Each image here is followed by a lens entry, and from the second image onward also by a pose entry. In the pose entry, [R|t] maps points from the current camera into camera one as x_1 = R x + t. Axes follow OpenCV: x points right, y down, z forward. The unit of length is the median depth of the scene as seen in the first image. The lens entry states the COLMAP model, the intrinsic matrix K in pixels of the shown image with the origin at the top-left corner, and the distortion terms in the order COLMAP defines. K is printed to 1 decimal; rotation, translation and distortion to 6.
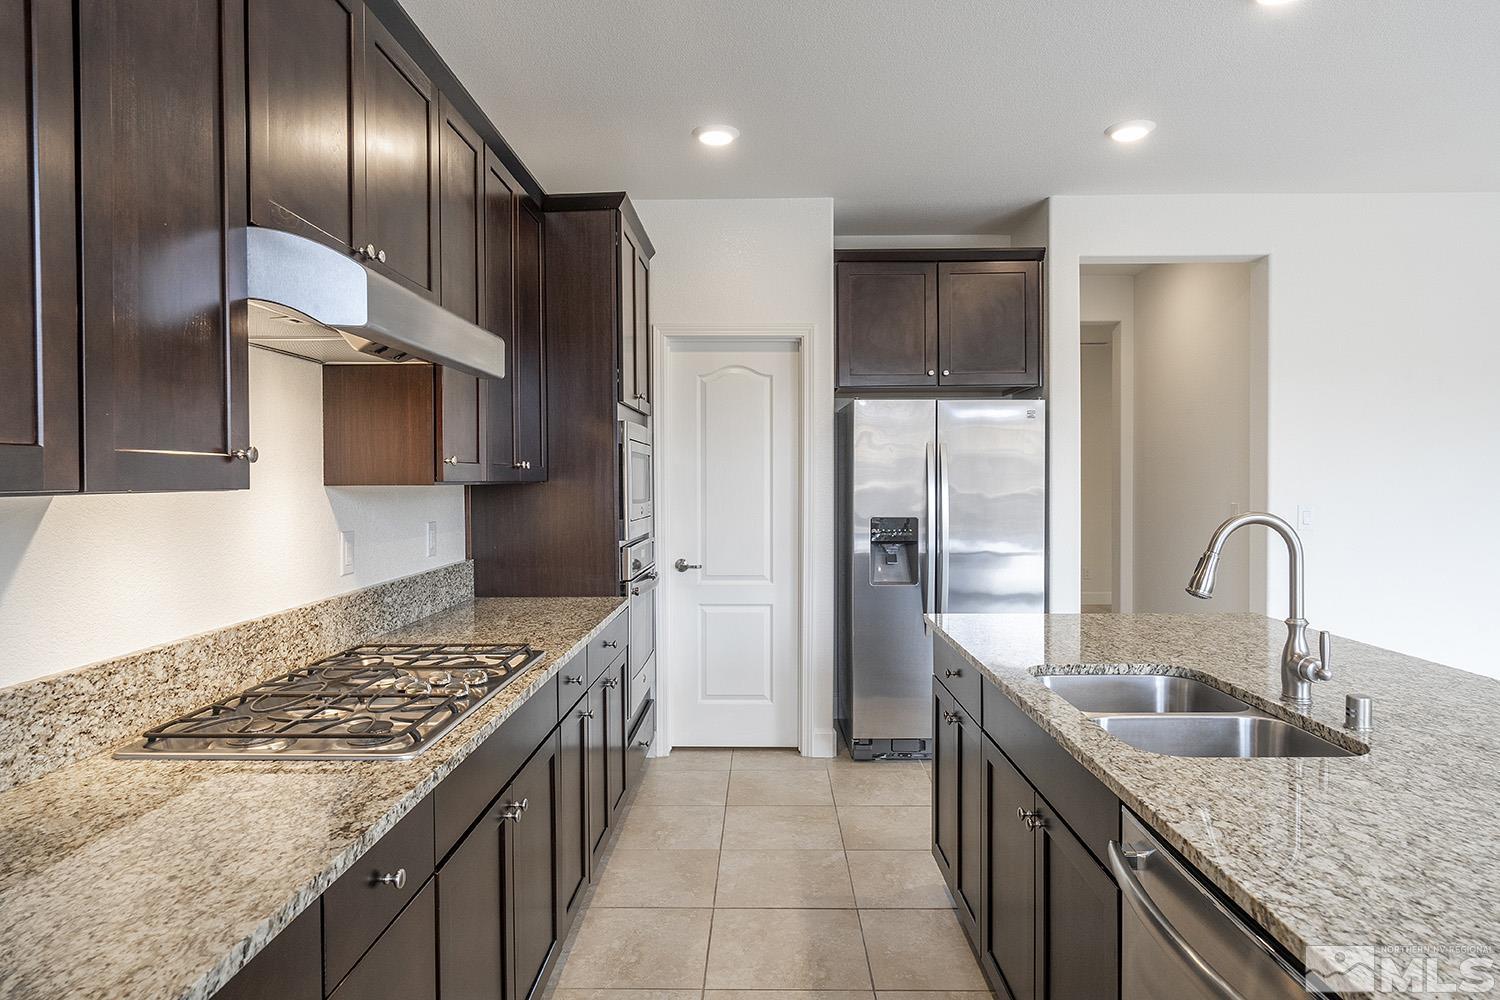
lens RADIAL K [[904.5, 0, 750.0], [0, 904.5, 500.0], [0, 0, 1]] dist [0.047175, -0.000549]
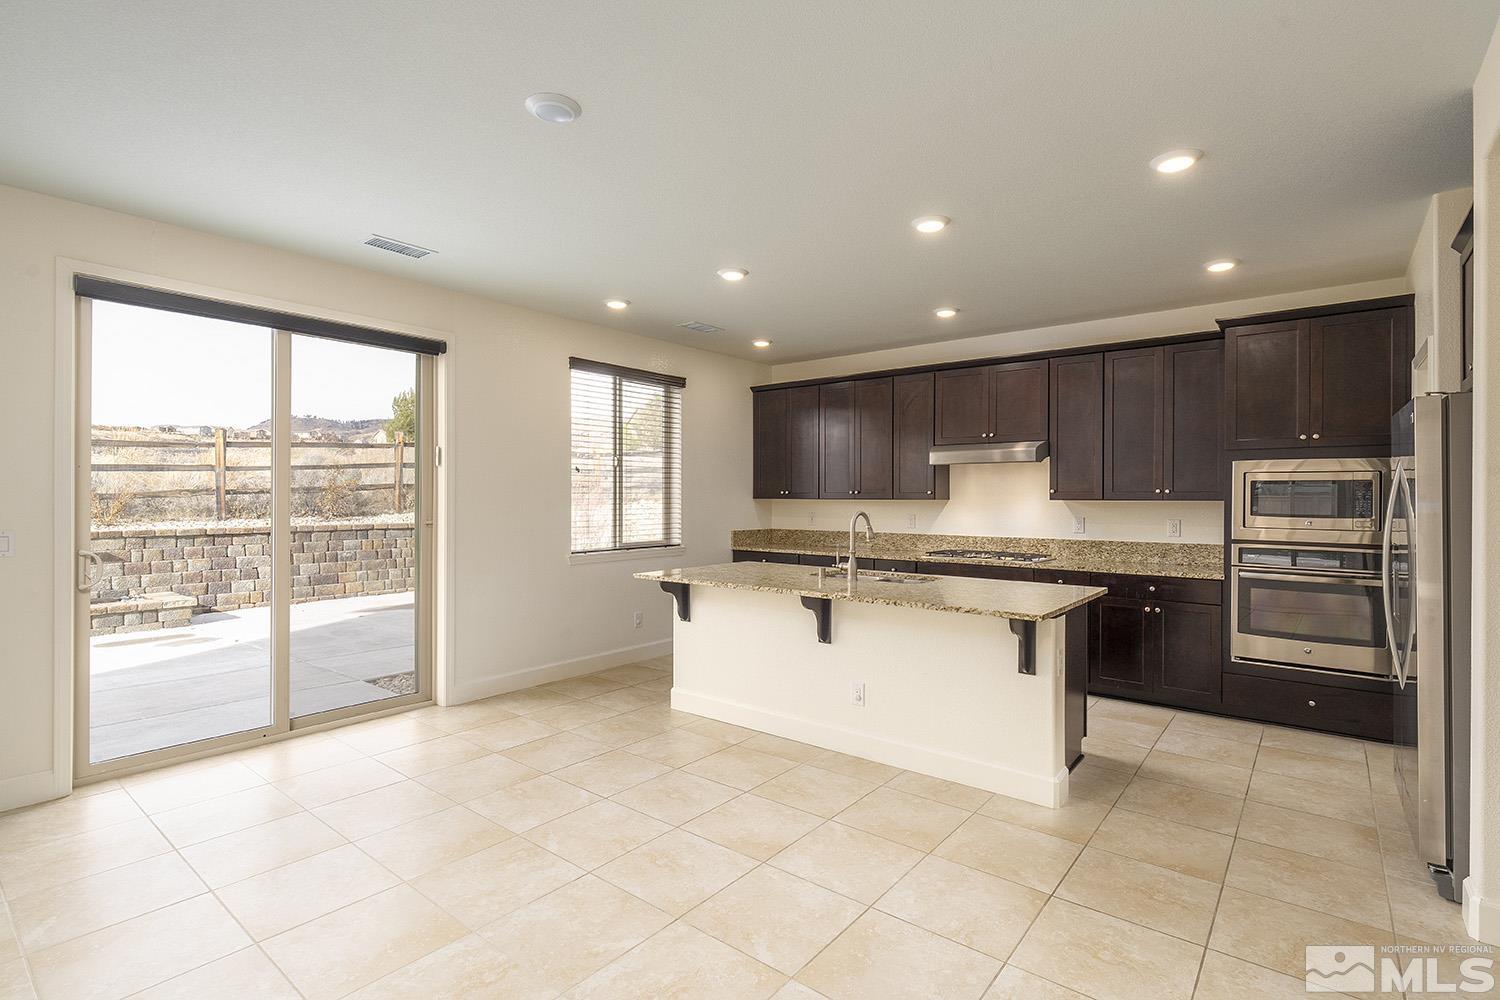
lens RADIAL K [[707.2, 0, 750.0], [0, 707.2, 500.0], [0, 0, 1]] dist [-0.000888, 0.000086]
pose [[-0.645314, 0.007015, -0.763885, 1.104299], [-0.012328, 0.999732, 0.019595, -0.030400], [0.763818, 0.022062, -0.645055, 0.966131]]
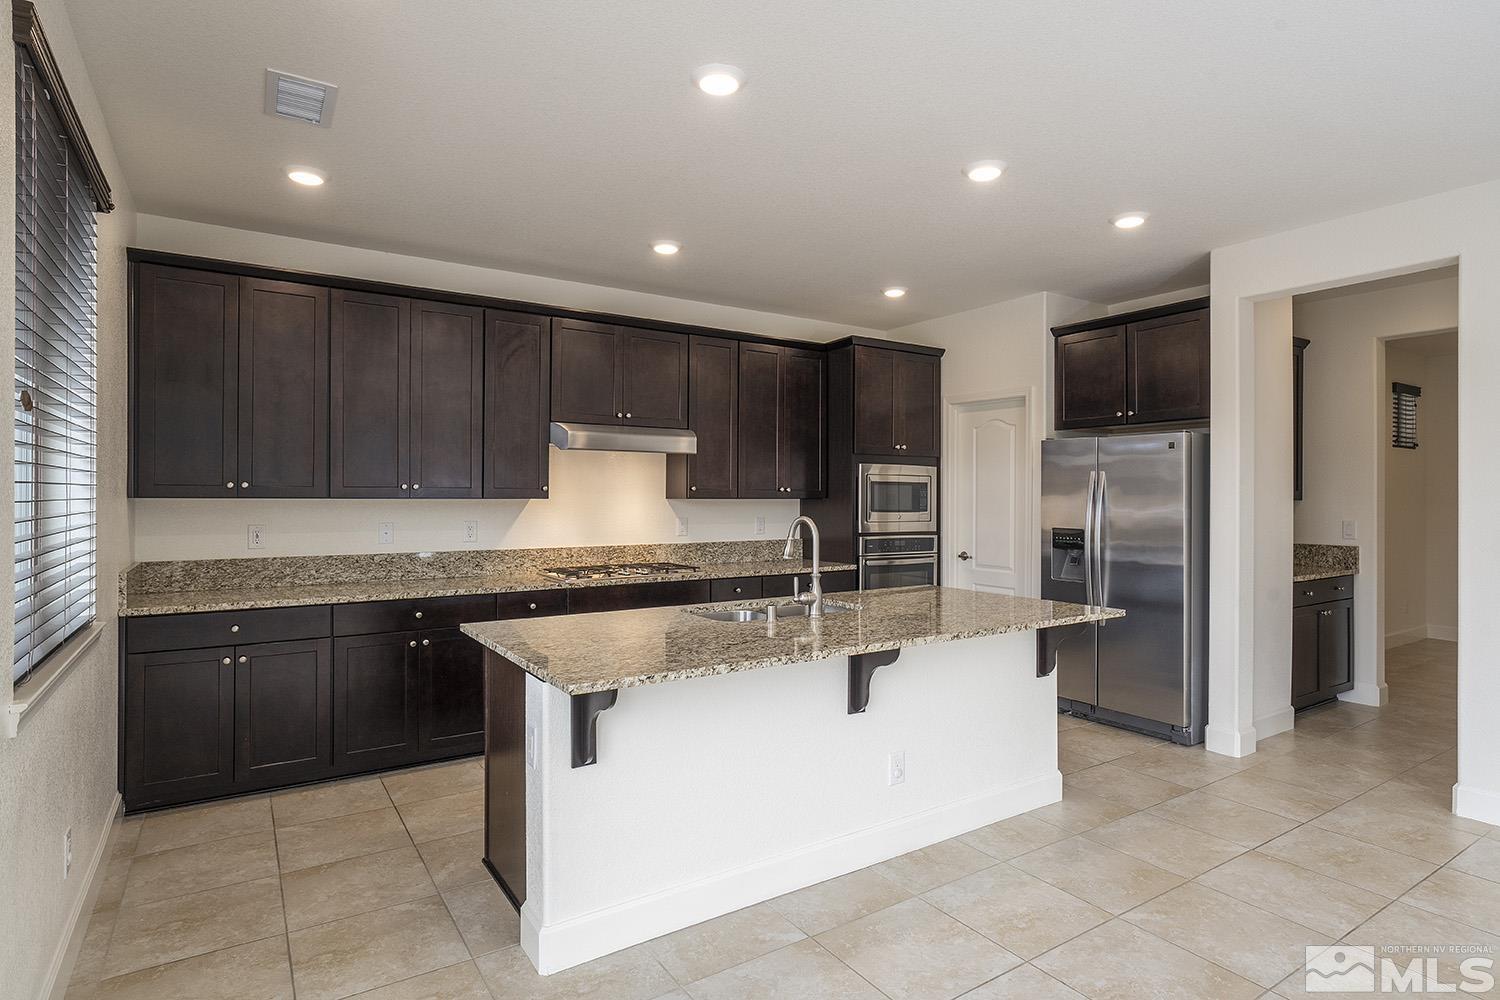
lens RADIAL K [[791.7, 0, 750.0], [0, 791.7, 500.0], [0, 0, 1]] dist [0.004740, 0.000316]
pose [[0.534955, 0.012174, -0.844793, 0.876606], [-0.021955, 0.999759, 0.000504, -0.013088], [0.844595, 0.018278, 0.535093, 0.001696]]
